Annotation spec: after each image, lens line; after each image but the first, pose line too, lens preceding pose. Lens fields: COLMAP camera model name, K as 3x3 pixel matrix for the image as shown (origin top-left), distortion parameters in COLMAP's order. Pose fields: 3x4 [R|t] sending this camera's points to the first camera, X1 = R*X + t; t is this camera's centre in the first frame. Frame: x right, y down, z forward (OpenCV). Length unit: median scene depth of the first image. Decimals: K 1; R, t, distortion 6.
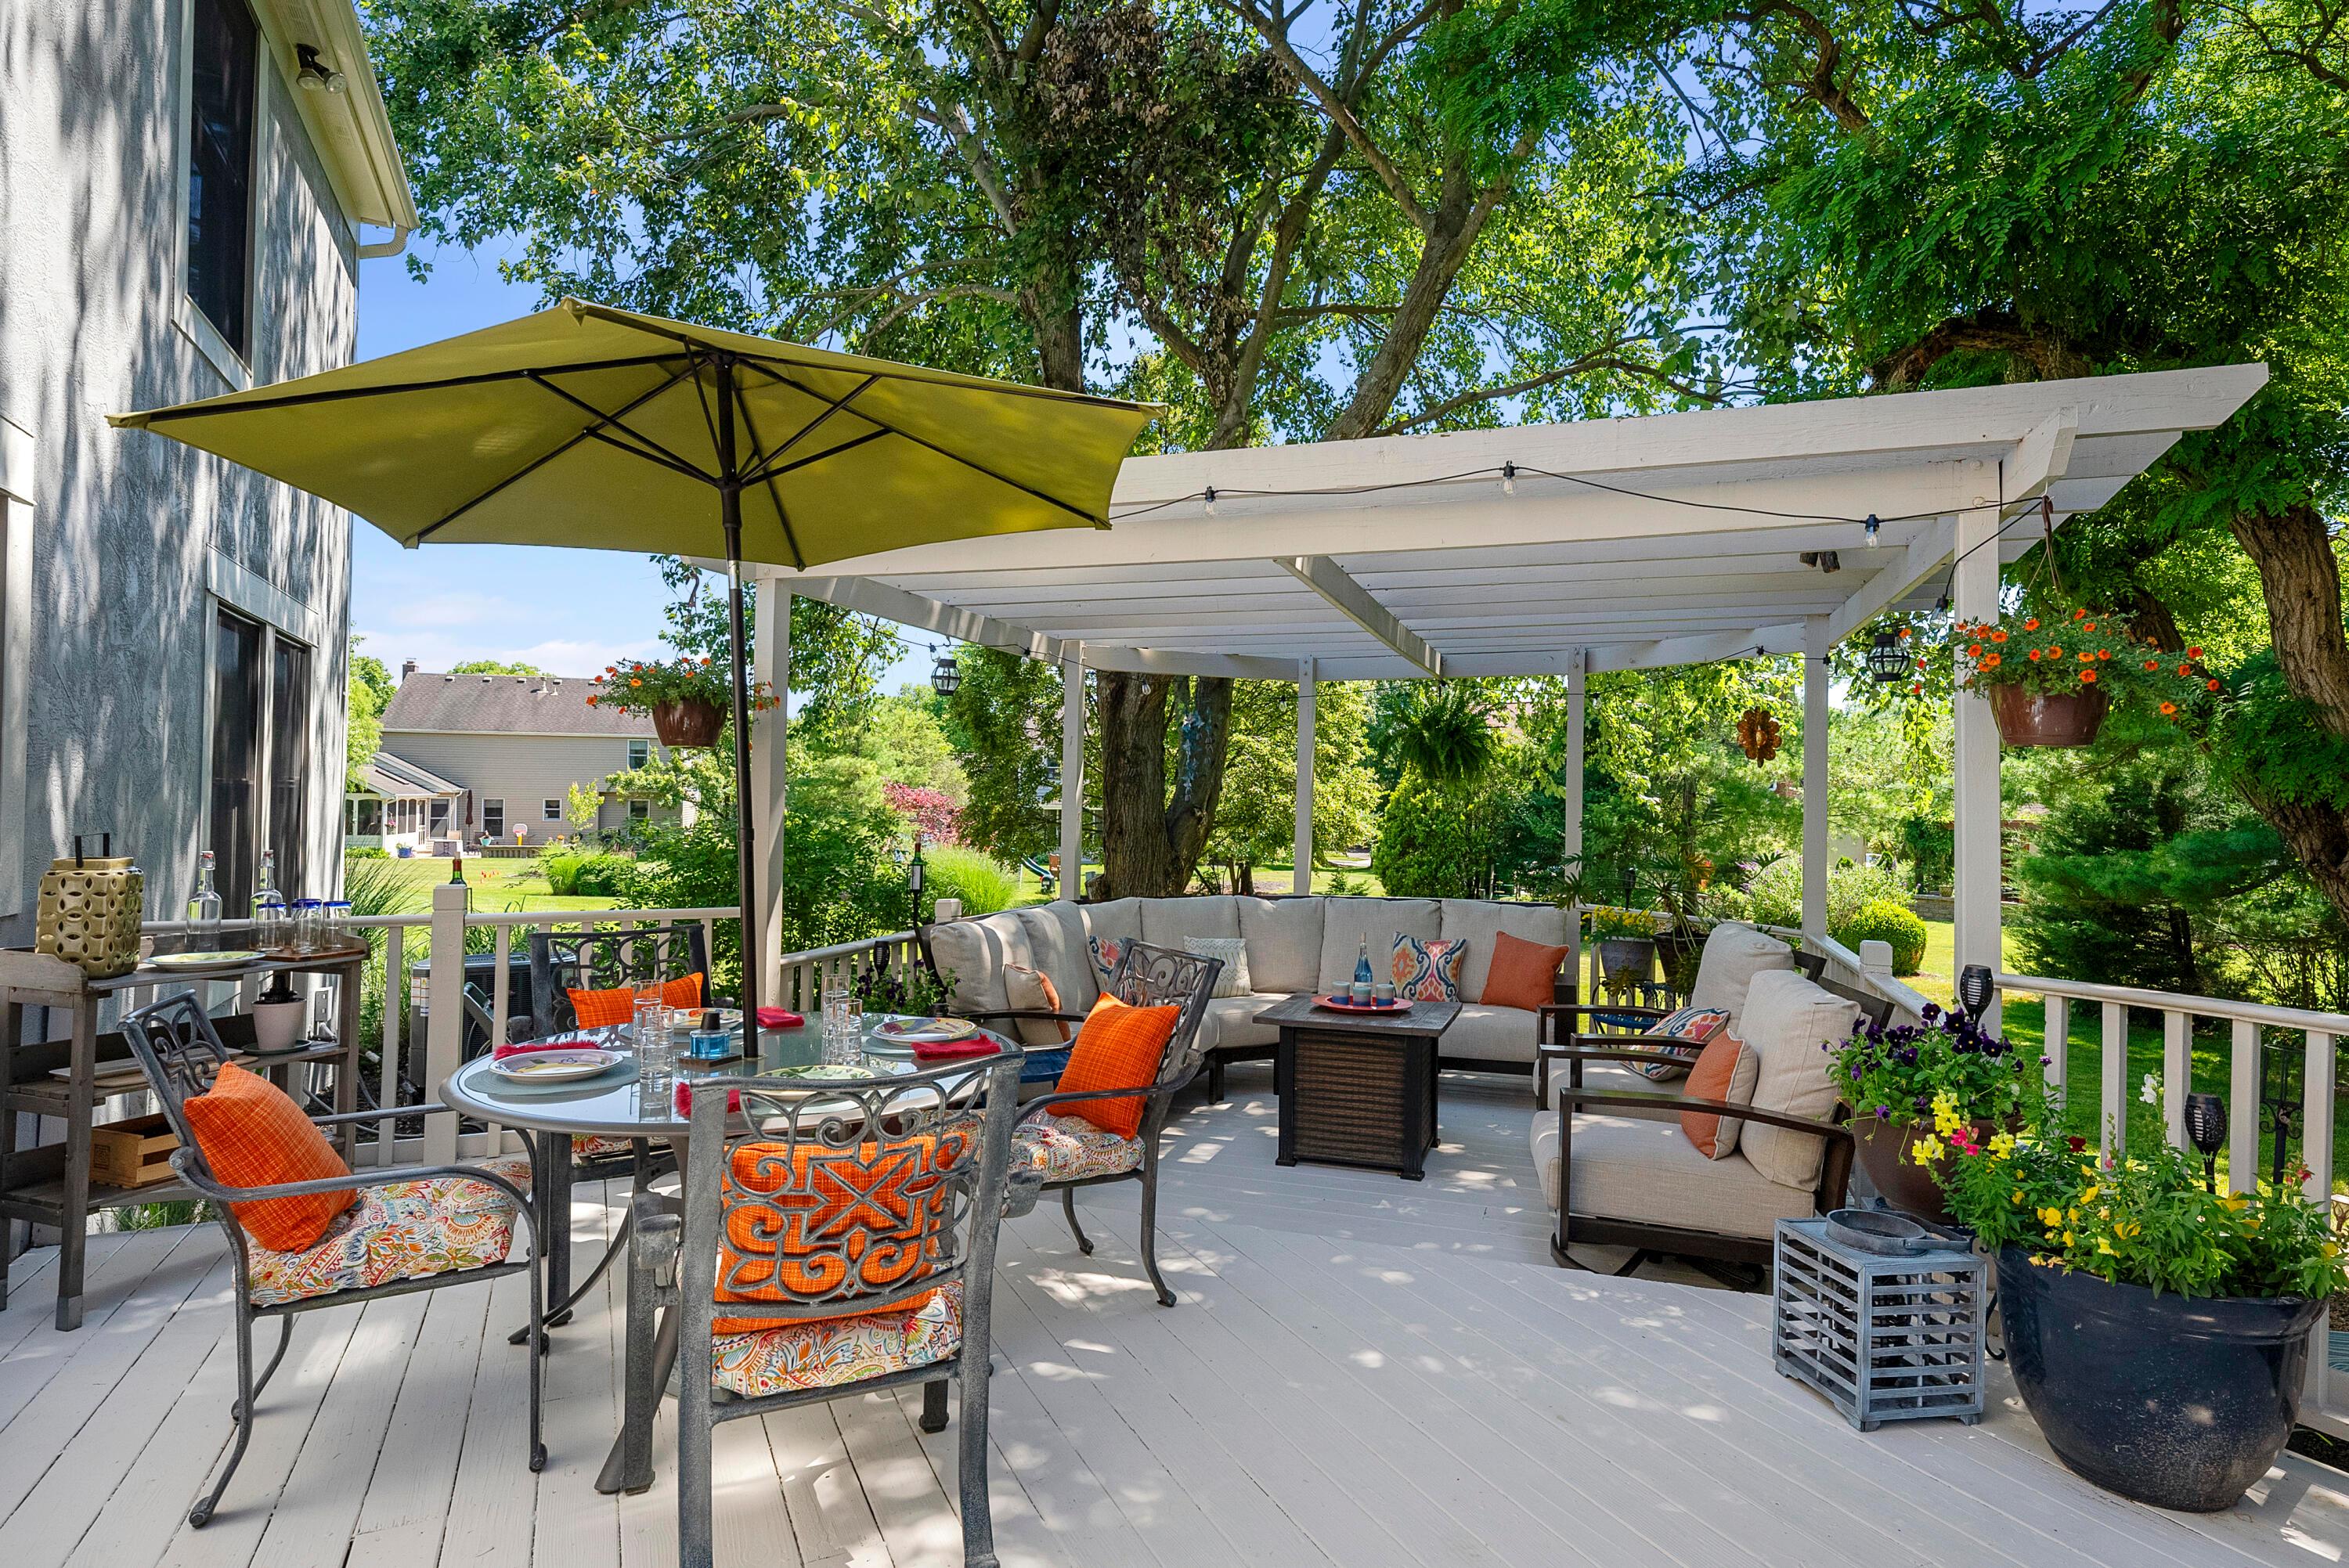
lens RADIAL K [[1262.3, 0, 1182.1], [0, 1262.3, 785.0], [0, 0, 1]] dist [0.006731, -0.002450]
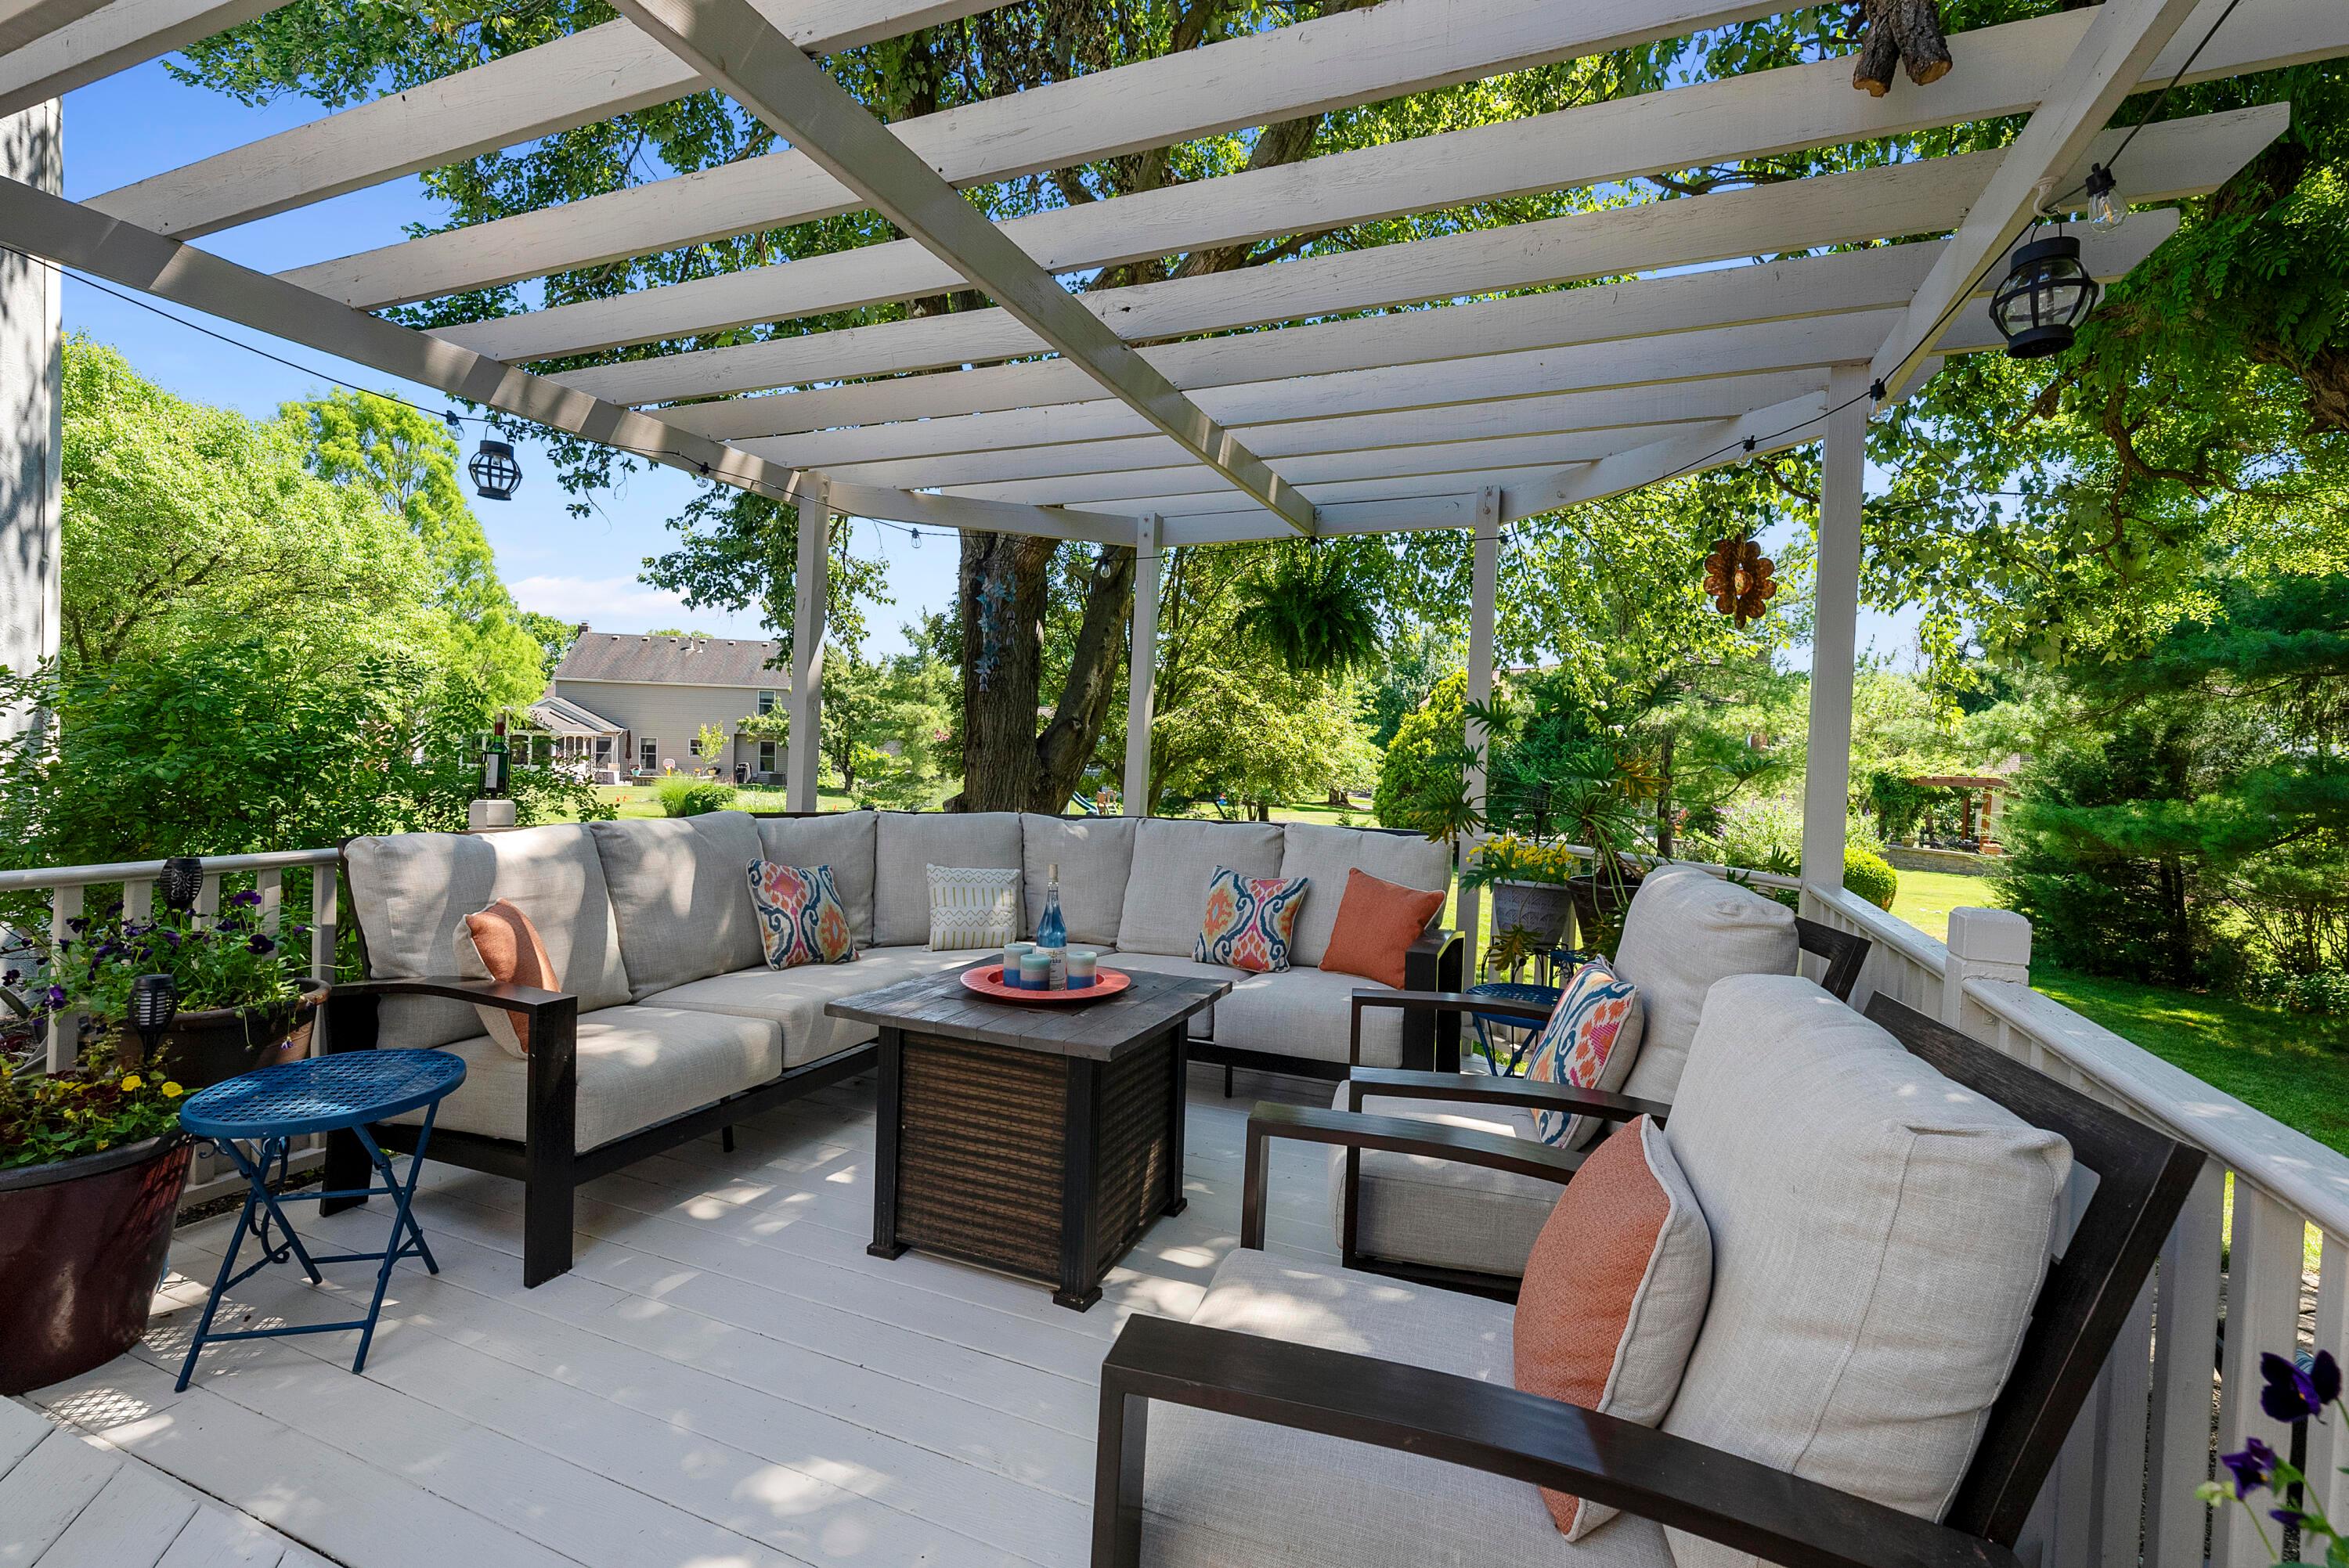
lens RADIAL K [[1061.4, 0, 1165.1], [0, 1061.4, 774.0], [0, 0, 1]] dist [-0.001633, 0.000201]
pose [[0.997778, 0.019633, -0.063666, 0.107553], [-0.017509, 0.999277, 0.033750, 0.026161], [0.064282, -0.032560, 0.997400, 0.235625]]
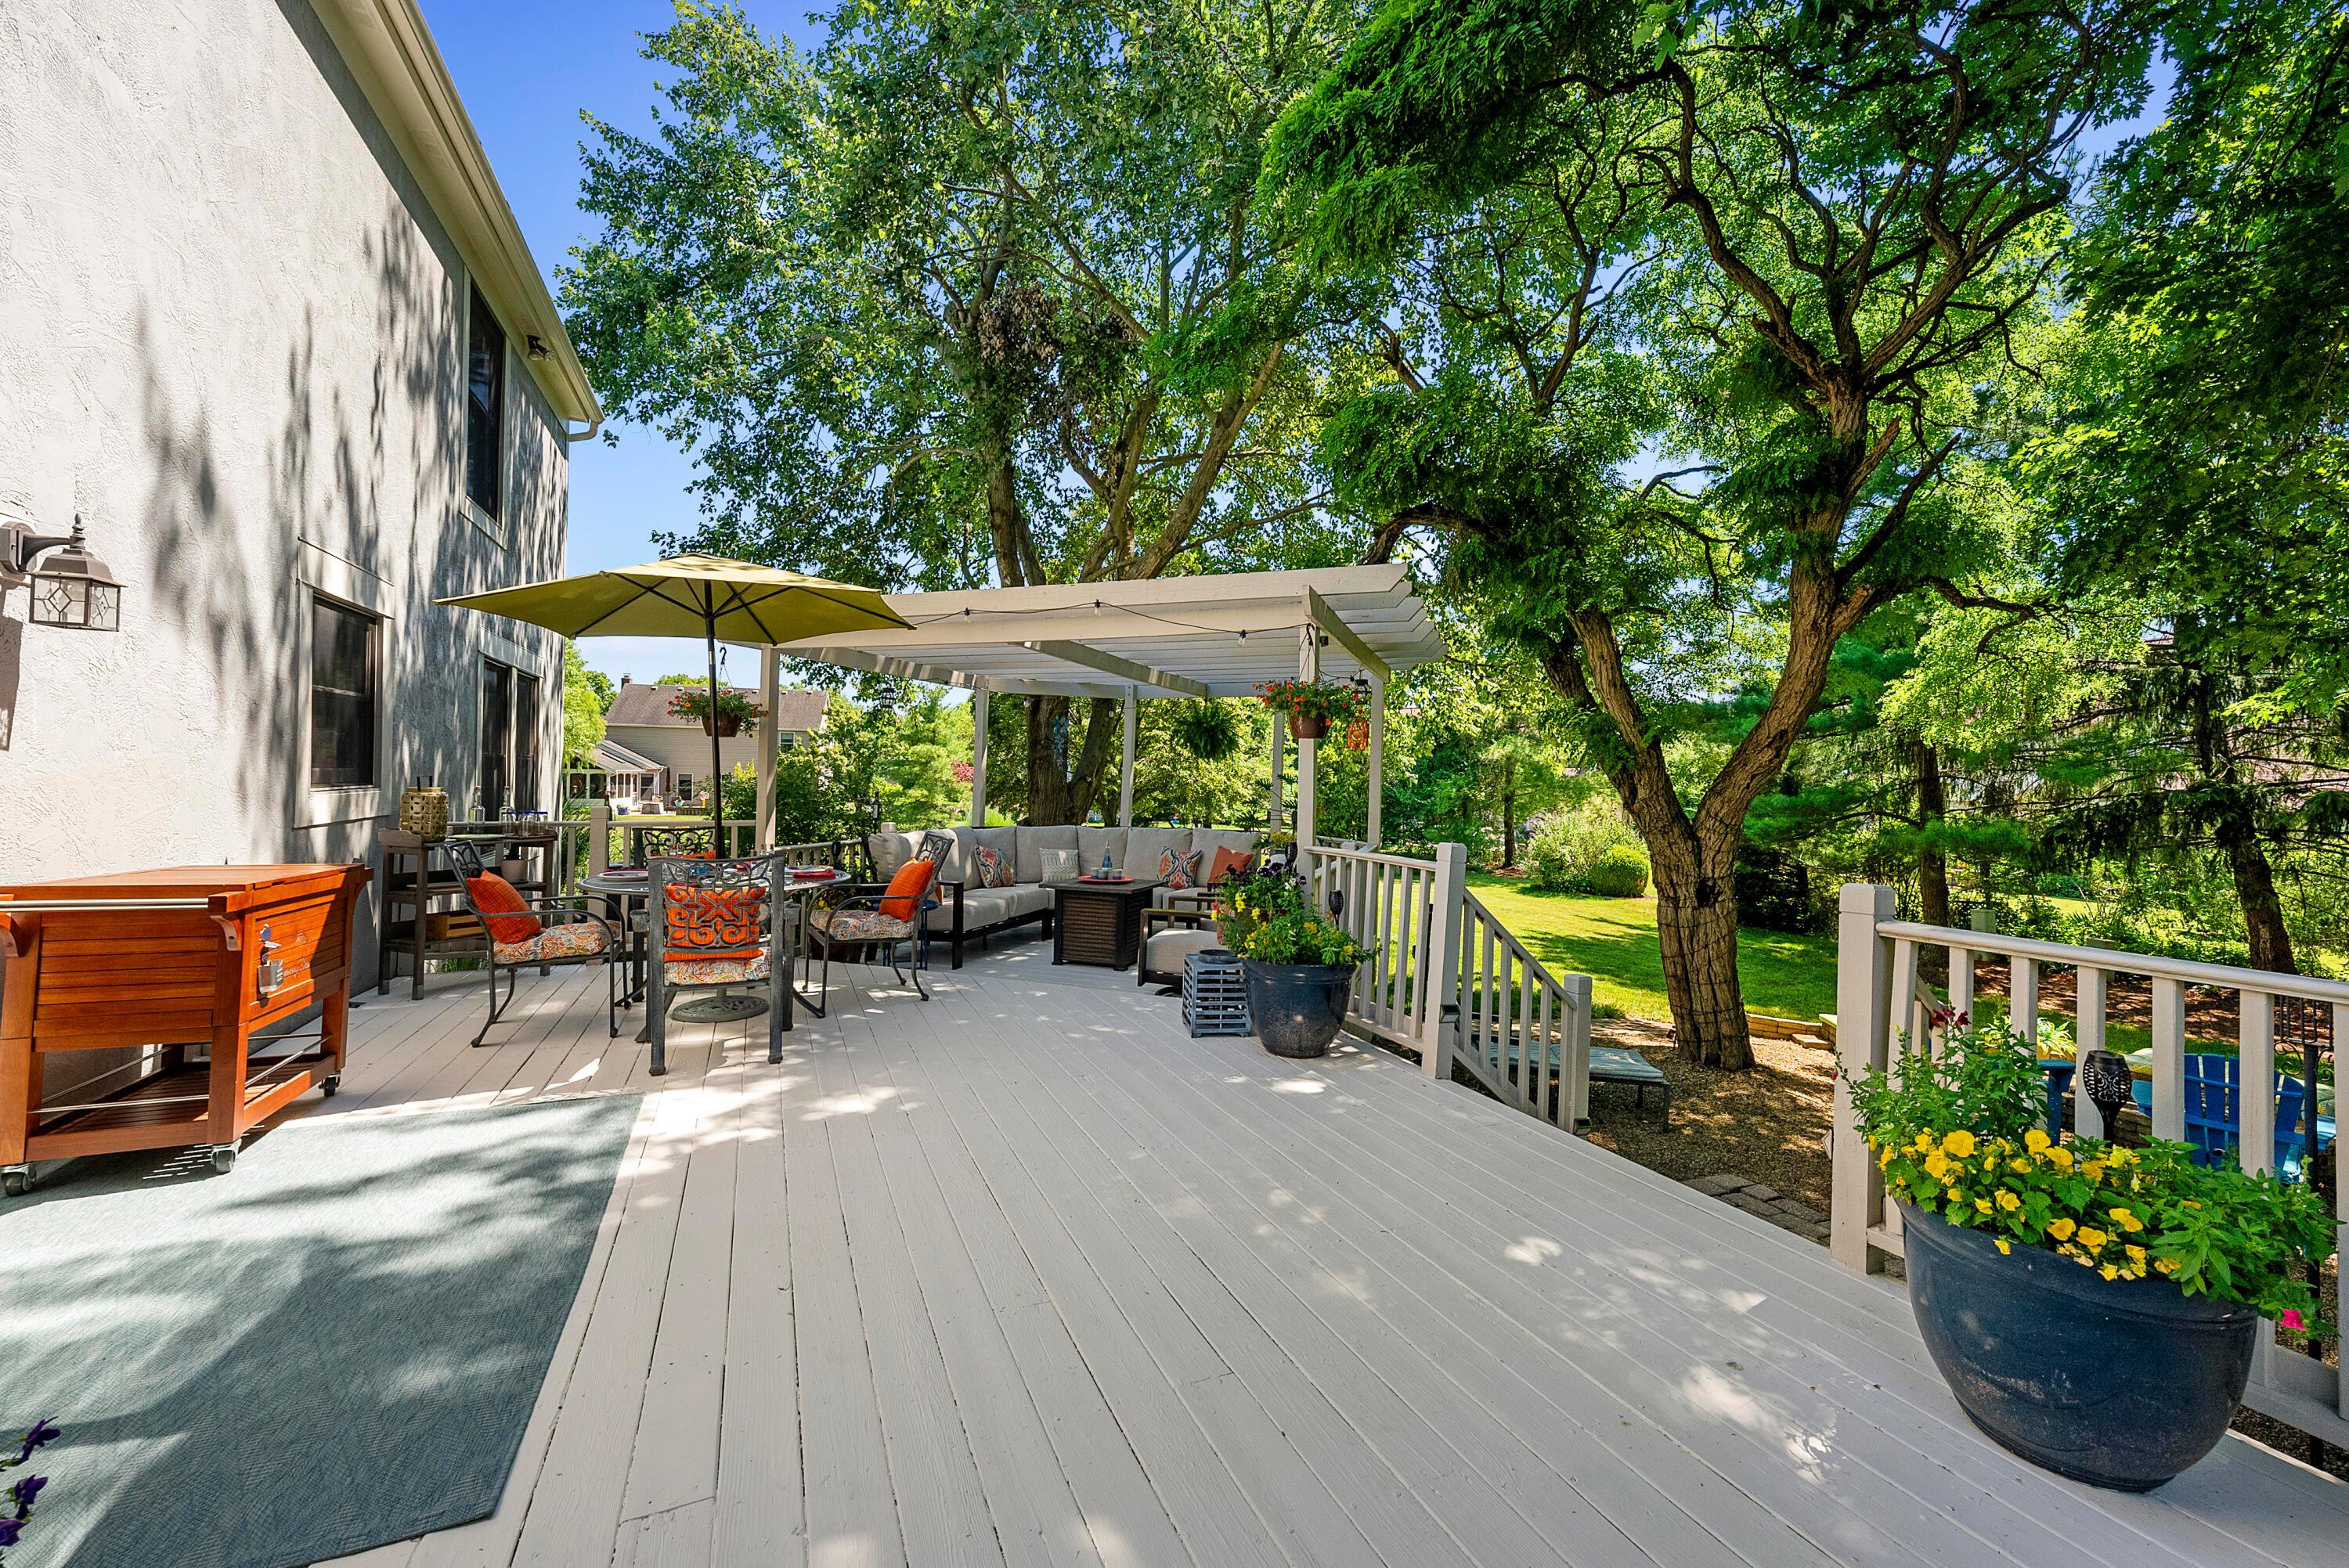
lens RADIAL K [[920.5, 0, 1169.3], [0, 920.5, 780.8], [0, 0, 1]] dist [0.000356, 0.000146]
pose [[0.999834, 0.004954, -0.017529, 0.119013], [-0.004682, 0.999868, 0.015536, 0.004795], [0.017604, -0.015452, 0.999726, -0.149133]]
